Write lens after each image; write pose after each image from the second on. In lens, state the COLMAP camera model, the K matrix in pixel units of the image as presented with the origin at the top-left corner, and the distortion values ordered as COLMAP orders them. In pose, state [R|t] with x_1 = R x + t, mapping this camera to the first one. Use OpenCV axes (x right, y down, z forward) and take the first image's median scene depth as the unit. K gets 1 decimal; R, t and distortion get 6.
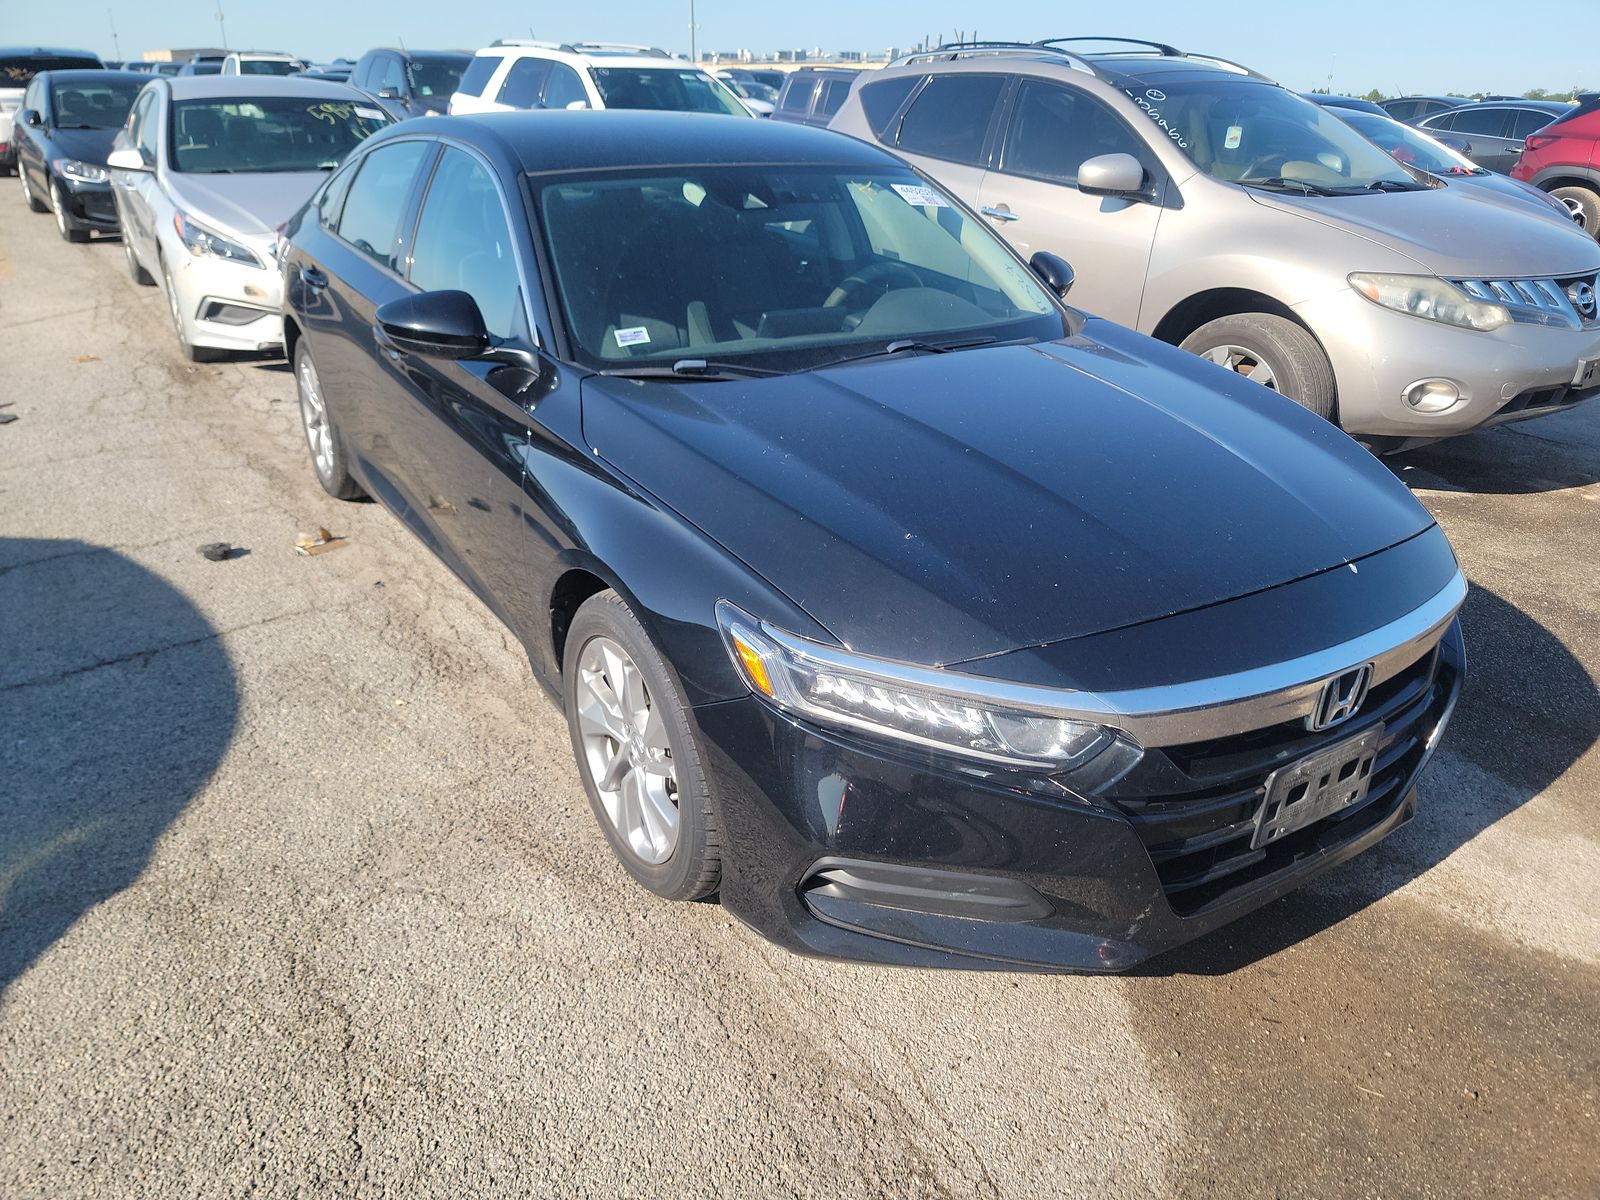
lens RADIAL K [[1080.8, 0, 835.7], [0, 1080.8, 596.7], [0, 0, 1]] dist [0.045329, -0.038747]
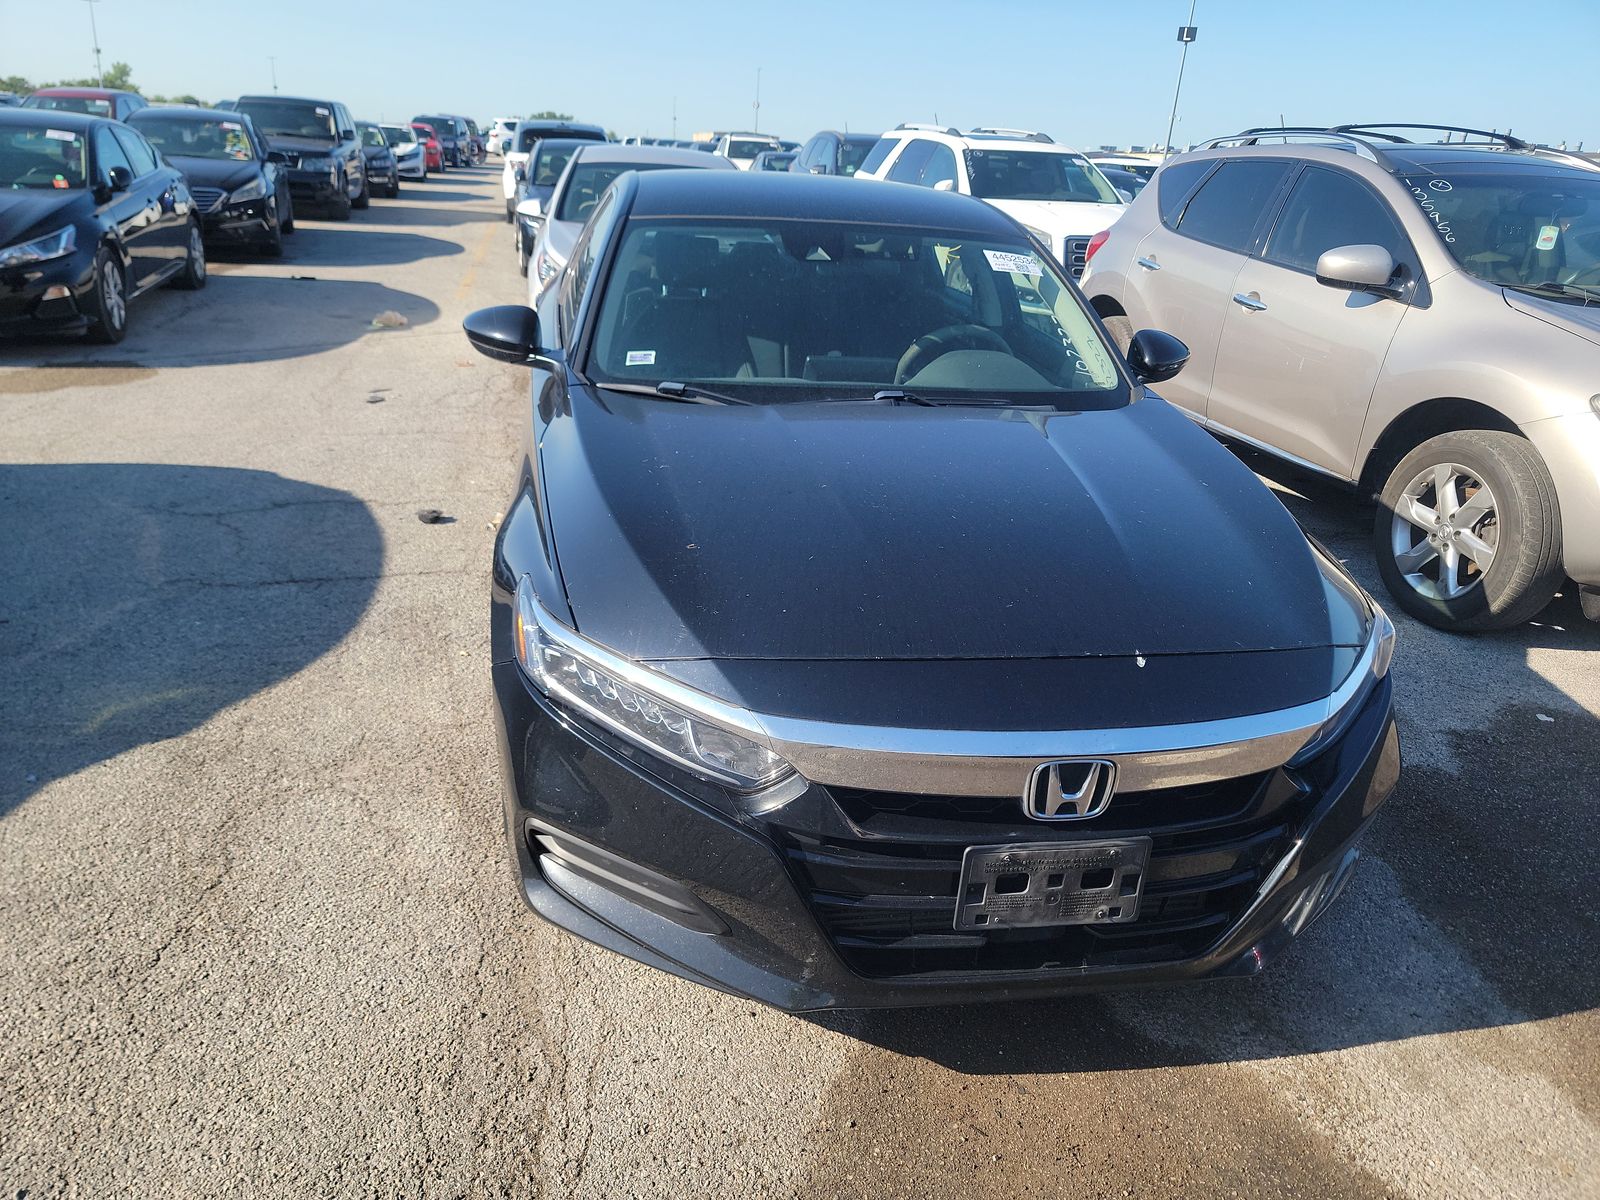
lens RADIAL K [[1075.6, 0, 796.6], [0, 1075.6, 583.9], [0, 0, 1]] dist [0.051900, -0.044506]
pose [[0.924233, 0.168888, -0.342448, 0.401157], [-0.193681, 0.980278, -0.039274, 0.001273], [0.329062, 0.102624, 0.938715, 0.033377]]
